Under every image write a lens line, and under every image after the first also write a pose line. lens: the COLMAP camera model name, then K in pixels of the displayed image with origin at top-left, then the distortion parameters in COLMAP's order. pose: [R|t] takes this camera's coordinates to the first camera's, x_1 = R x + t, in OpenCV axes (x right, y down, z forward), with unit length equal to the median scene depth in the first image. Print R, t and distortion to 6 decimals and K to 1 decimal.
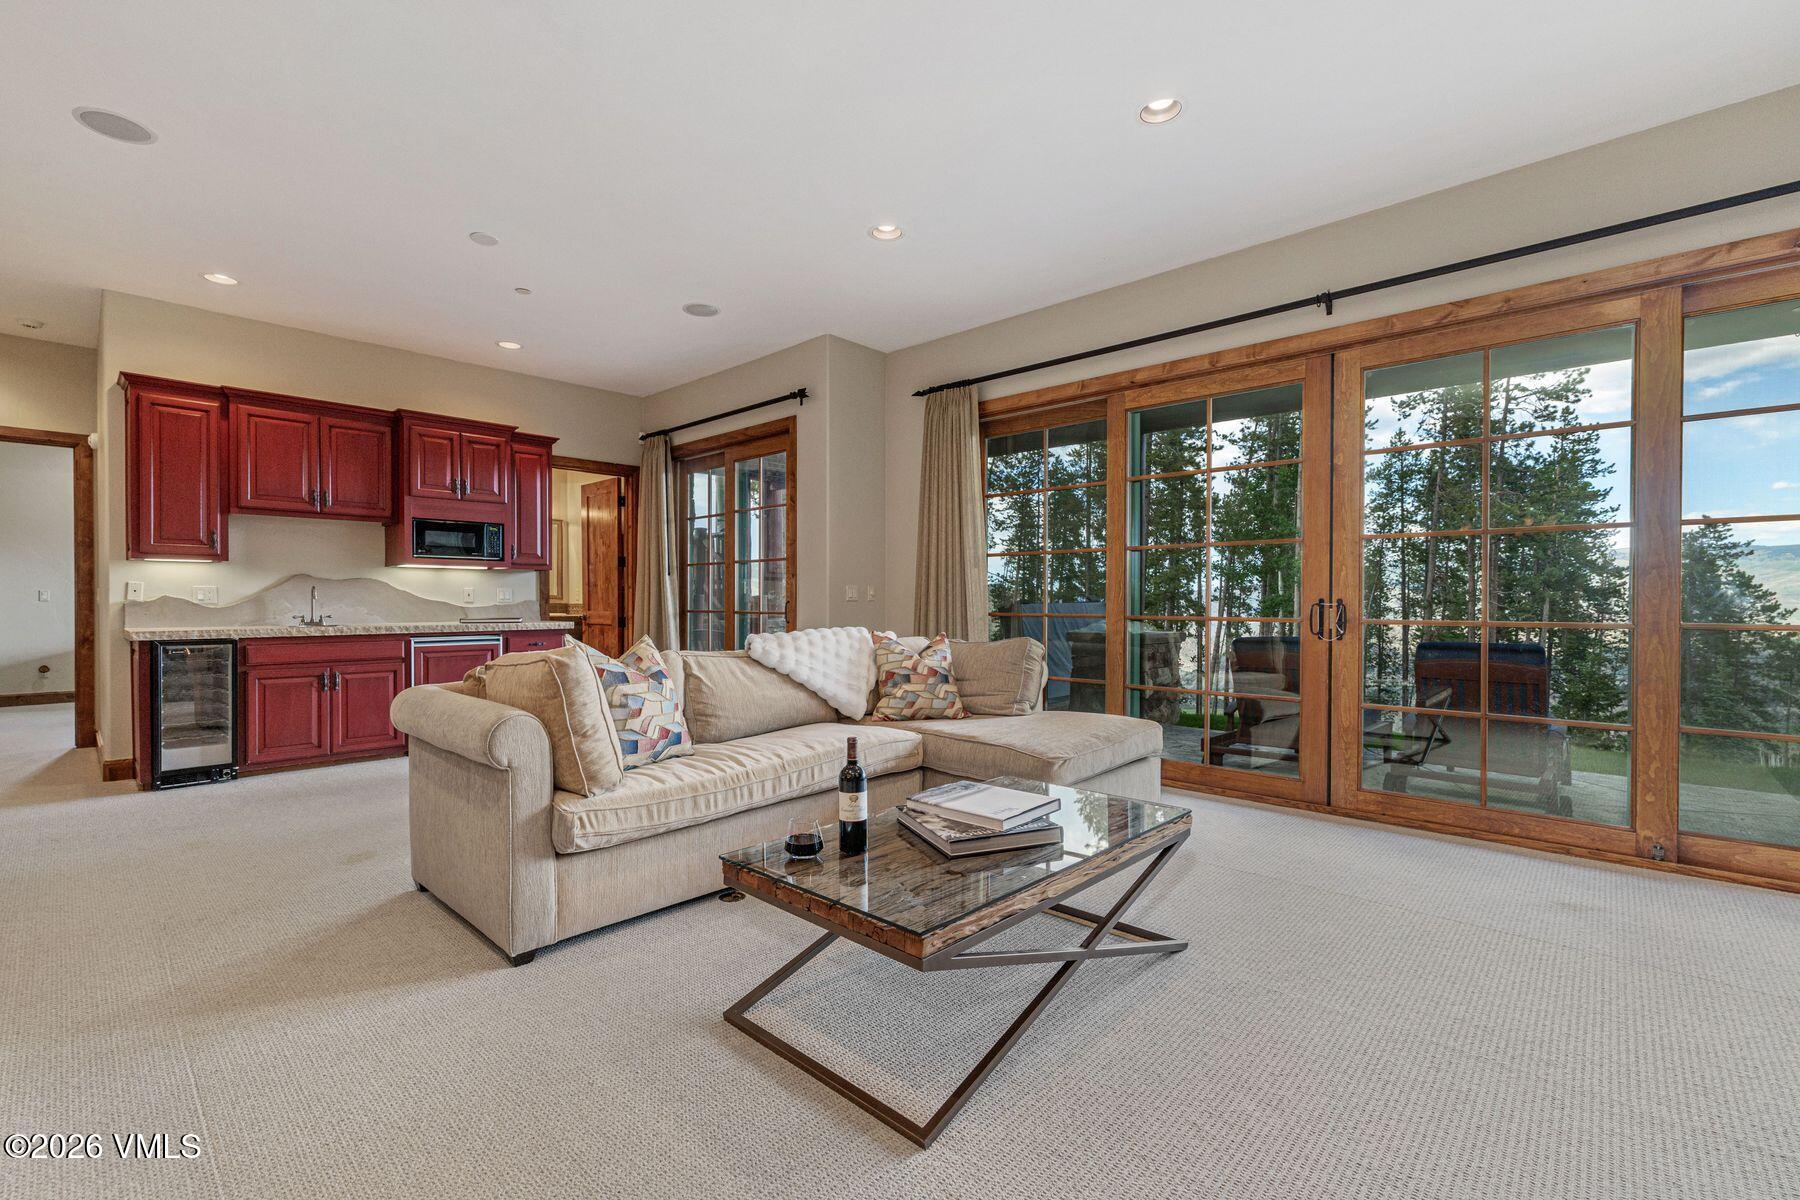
lens RADIAL K [[776.5, 0, 900.0], [0, 776.5, 600.0], [0, 0, 1]] dist [-0.000275, -0.000005]
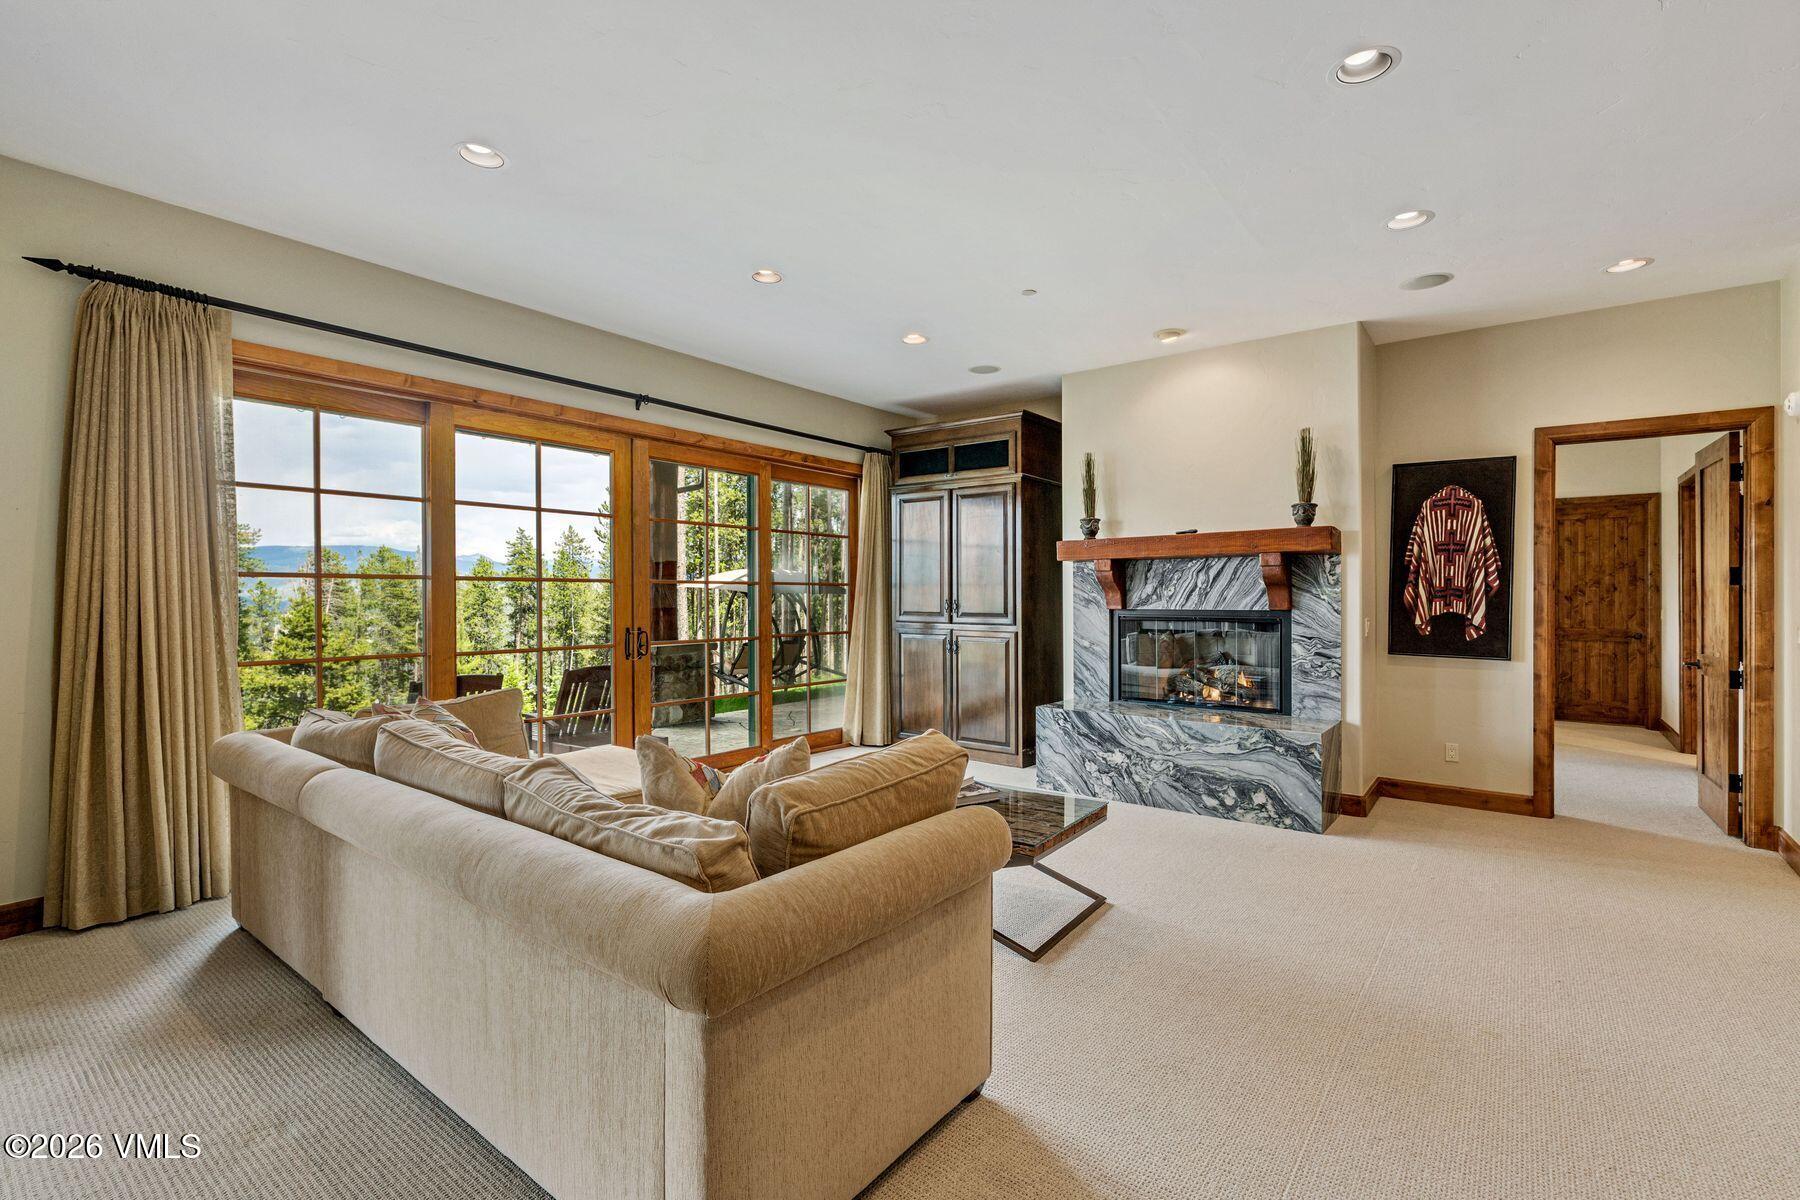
lens RADIAL K [[776.5, 0, 900.0], [0, 776.5, 600.0], [0, 0, 1]] dist [-0.000275, -0.000005]
pose [[-0.113438, -0.005245, 0.993531, -0.747901], [0.020133, 0.999769, 0.007576, -0.046396], [-0.993341, 0.020862, -0.113307, 0.674712]]
